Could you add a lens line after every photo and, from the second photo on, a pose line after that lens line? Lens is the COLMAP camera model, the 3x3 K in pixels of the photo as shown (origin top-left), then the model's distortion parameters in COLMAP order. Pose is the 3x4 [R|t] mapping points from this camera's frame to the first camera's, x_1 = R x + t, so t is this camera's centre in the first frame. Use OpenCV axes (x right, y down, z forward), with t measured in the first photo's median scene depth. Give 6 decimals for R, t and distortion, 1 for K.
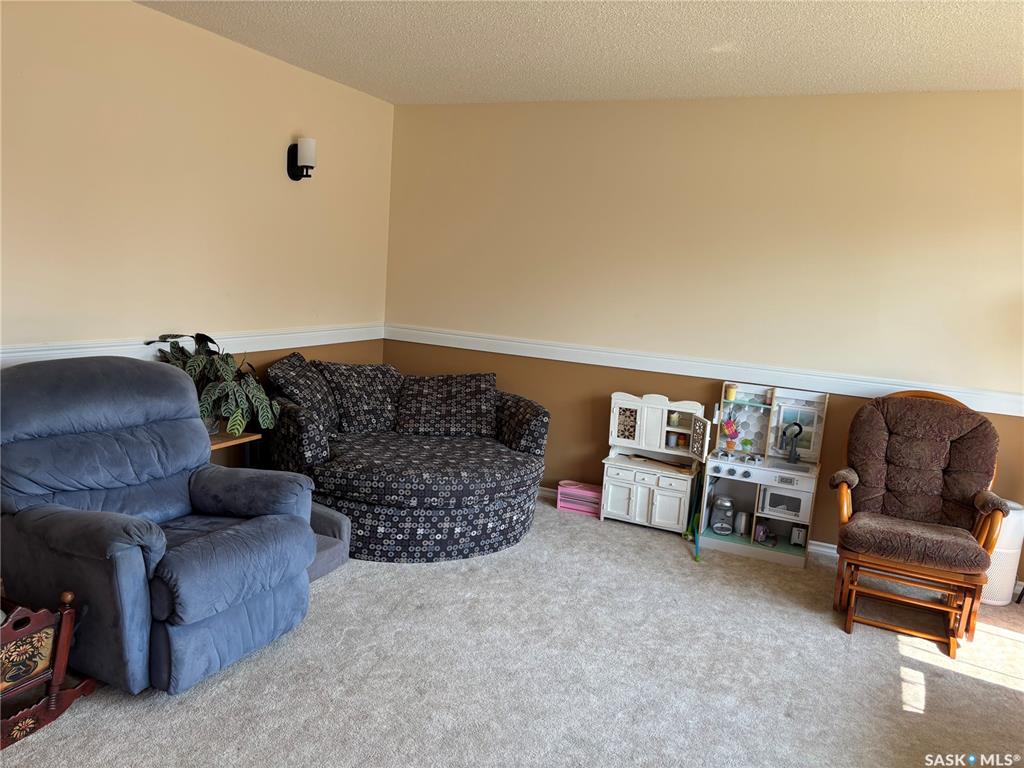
lens RADIAL K [[777.1, 0, 507.9], [0, 777.1, 382.6], [0, 0, 1]] dist [0.046324, -0.046666]
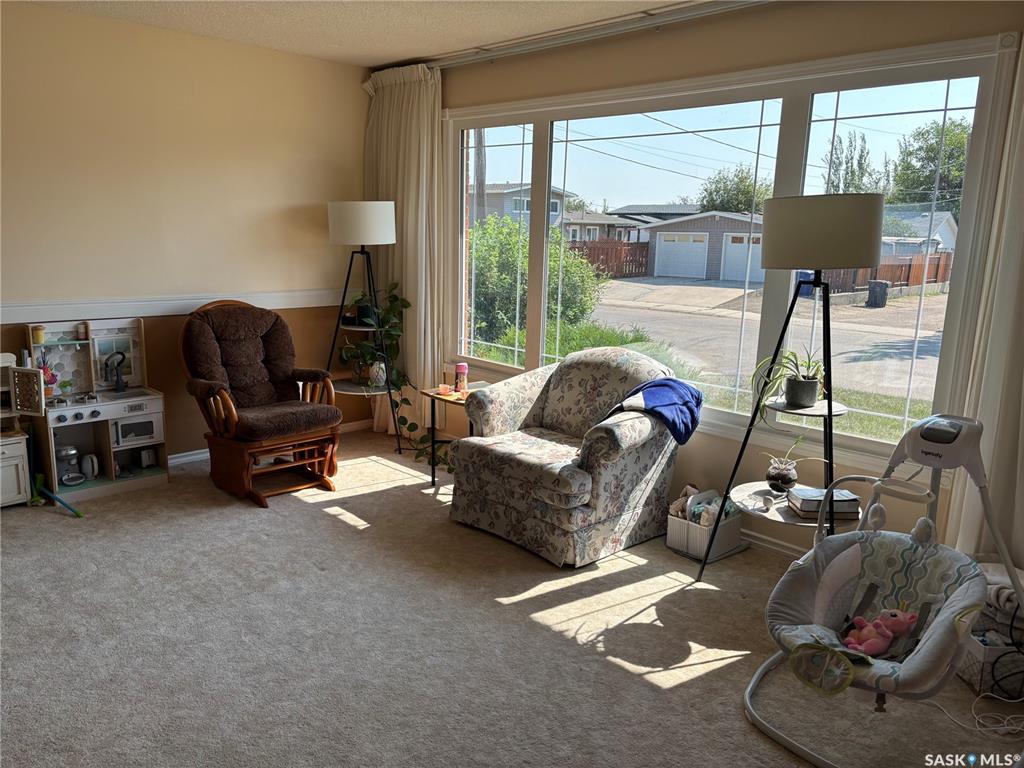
lens RADIAL K [[777.1, 0, 505.9], [0, 777.1, 383.0], [0, 0, 1]] dist [0.046324, -0.046666]
pose [[0.354768, -0.240507, 0.903491, -0.374640], [0.138948, 0.969179, 0.203433, -0.045046], [-0.924572, 0.053367, 0.377252, 0.164753]]
